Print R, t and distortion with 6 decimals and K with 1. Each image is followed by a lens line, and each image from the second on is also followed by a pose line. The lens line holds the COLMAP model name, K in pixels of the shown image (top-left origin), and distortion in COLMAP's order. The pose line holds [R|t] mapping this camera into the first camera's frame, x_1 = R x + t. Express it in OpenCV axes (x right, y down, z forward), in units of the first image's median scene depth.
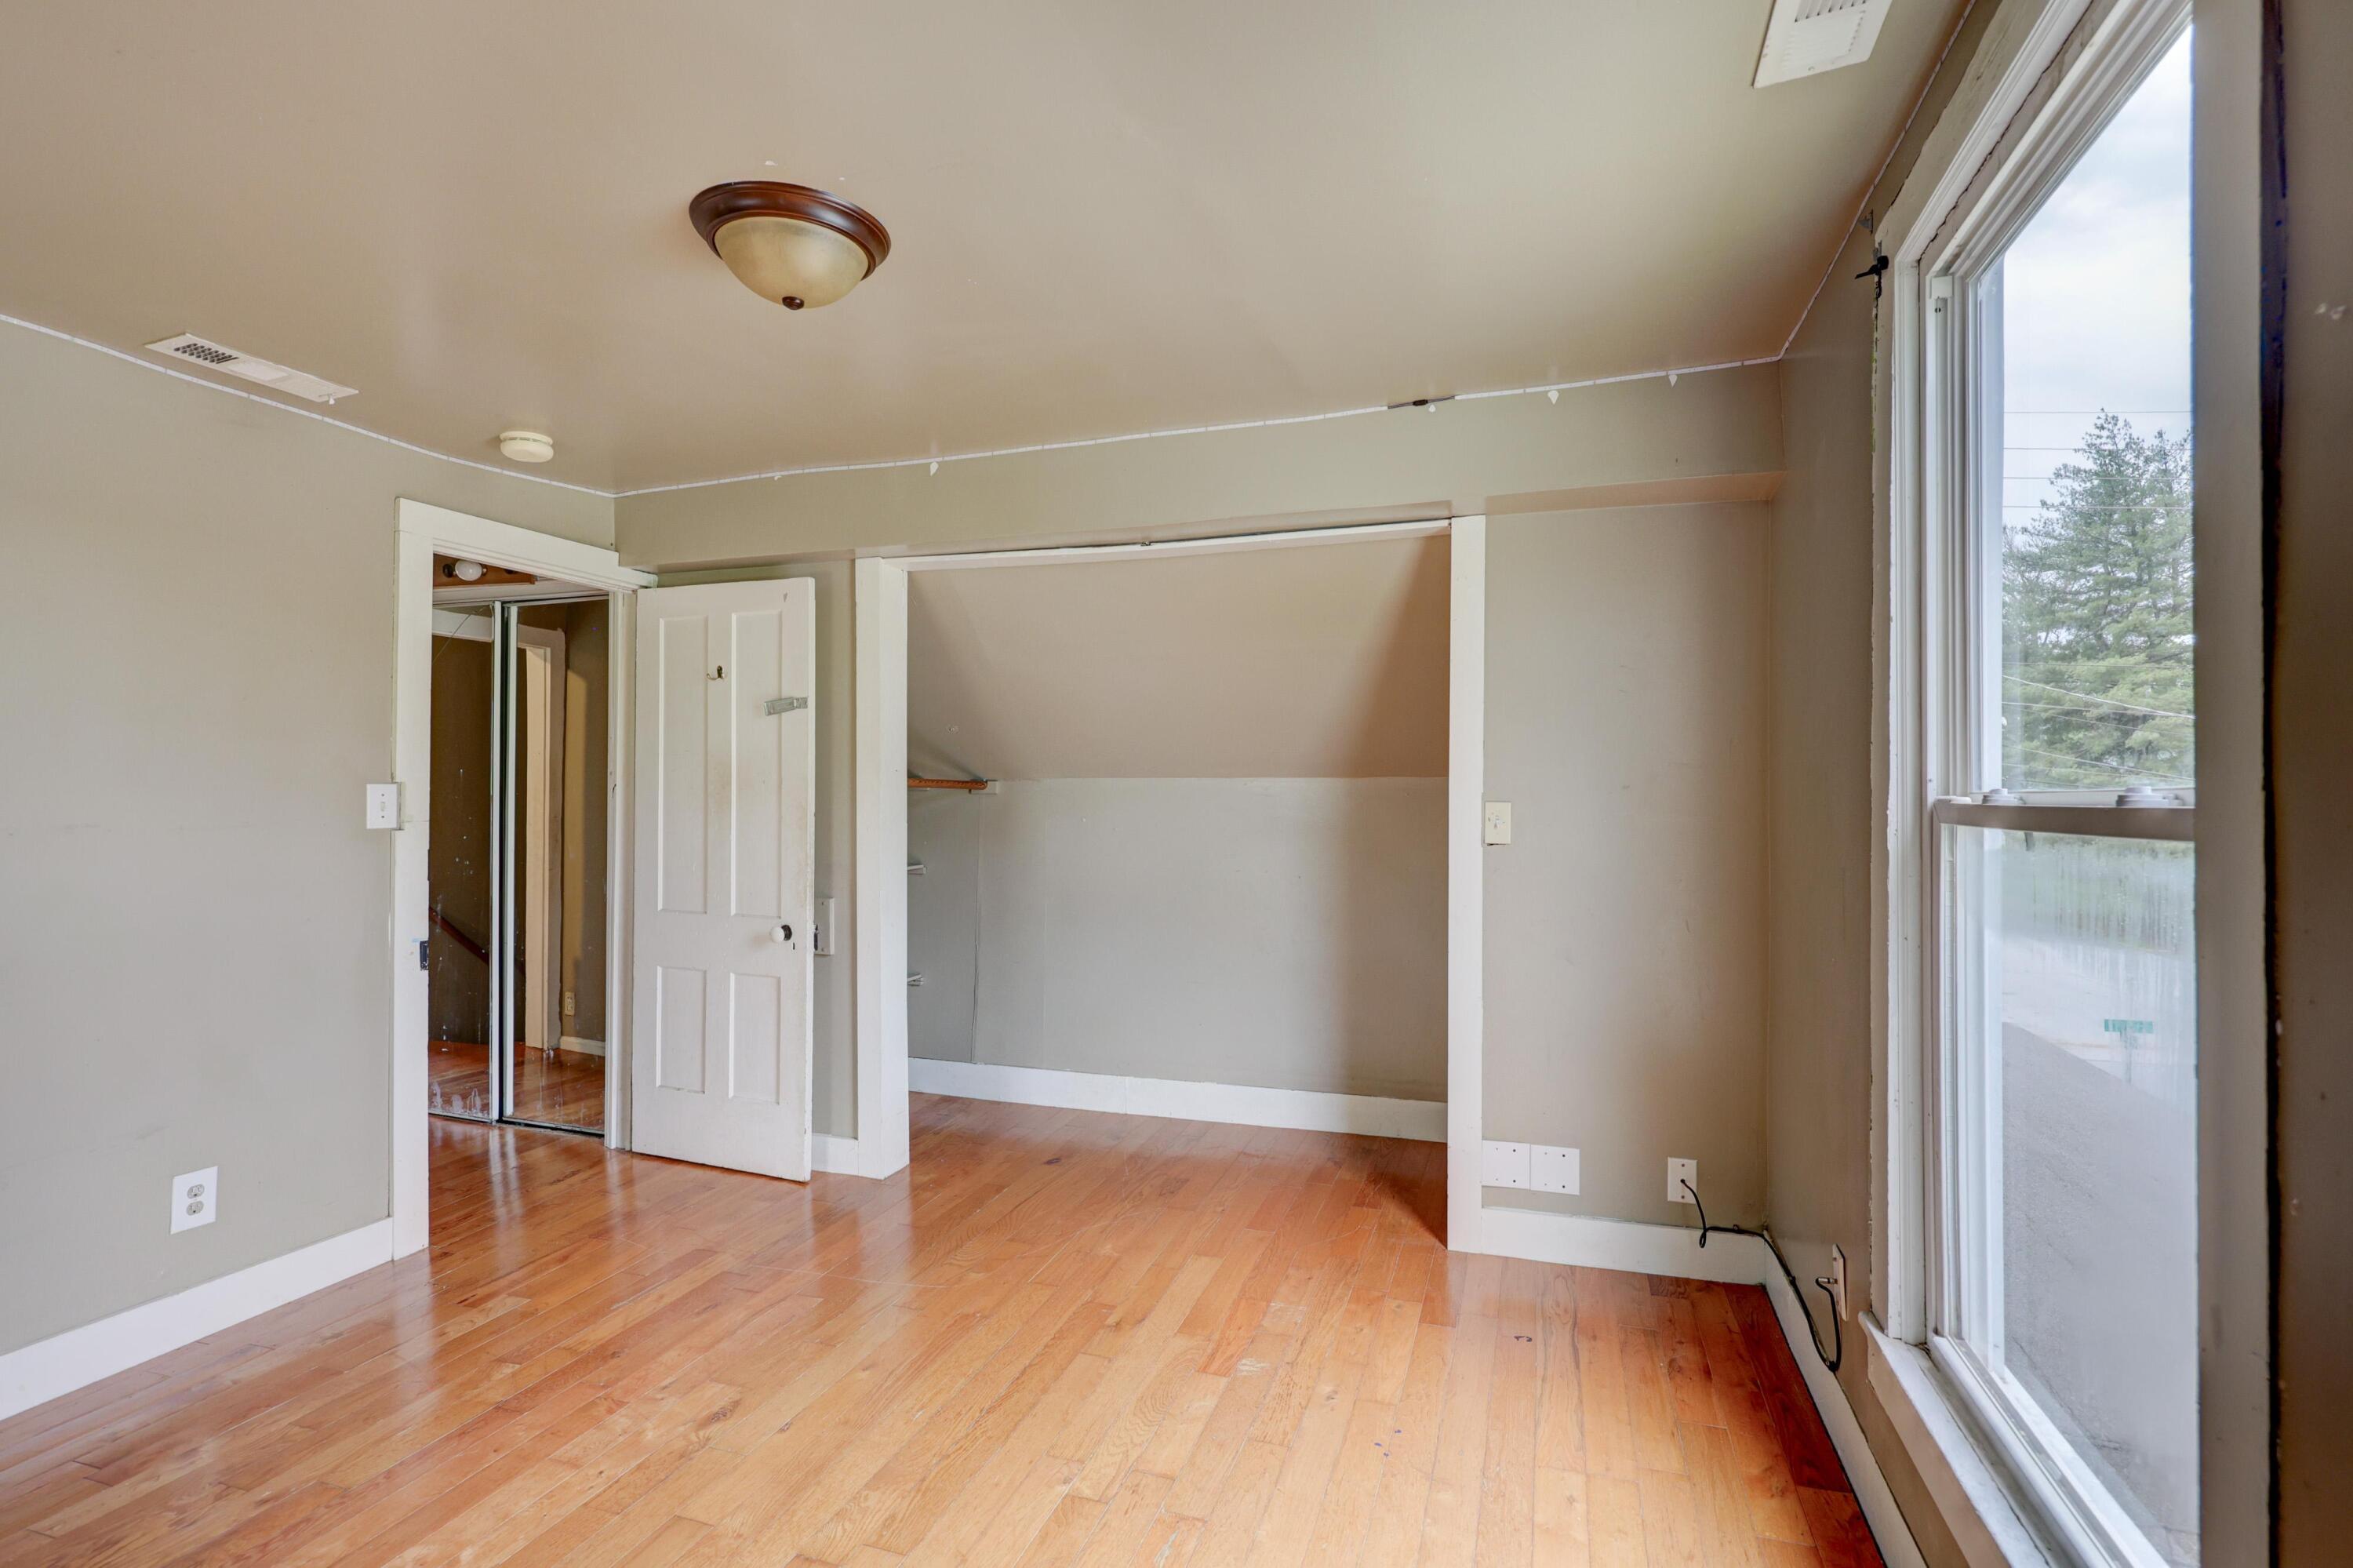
lens RADIAL K [[1091.2, 0, 1191.7], [0, 1091.2, 790.8], [0, 0, 1]] dist [0.003811, 0.000740]
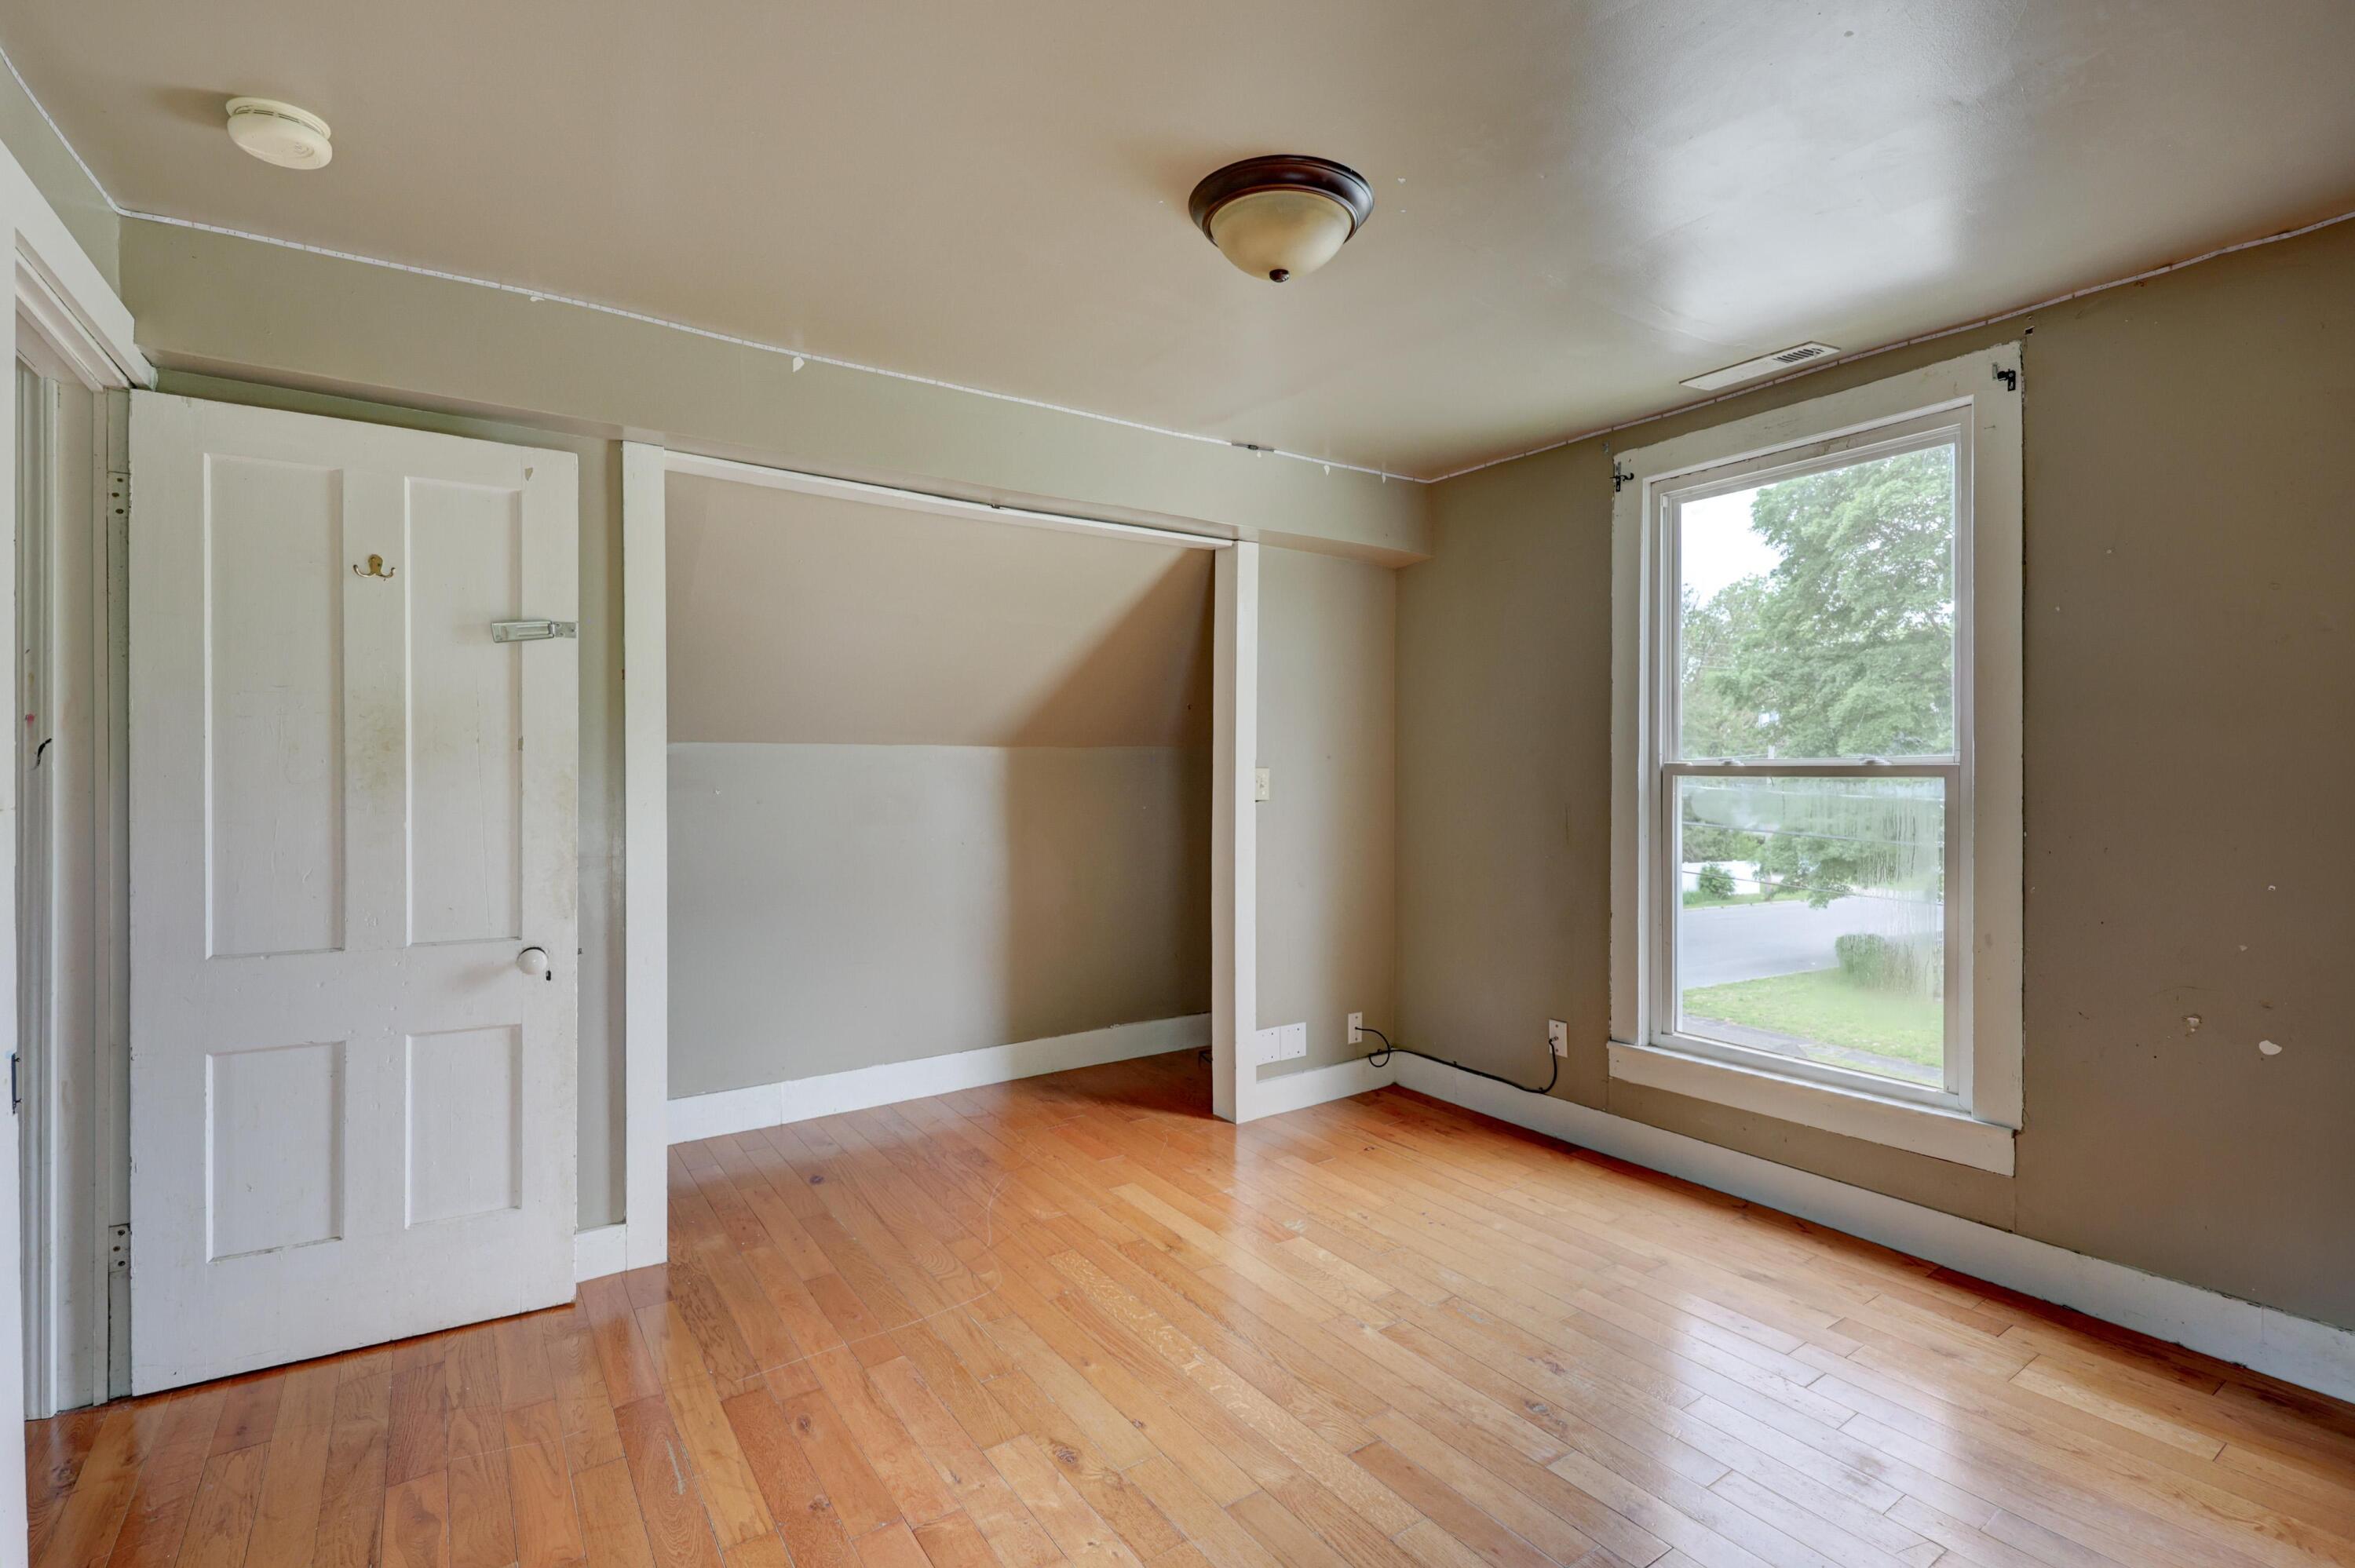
lens RADIAL K [[1092.0, 0, 1201.3], [0, 1092.0, 782.7], [0, 0, 1]] dist [0.003811, 0.000740]
pose [[0.593800, -0.011584, 0.804530, -0.694740], [-0.002261, 0.999868, 0.016065, 0.006007], [-0.804610, -0.011358, 0.593695, 0.252497]]
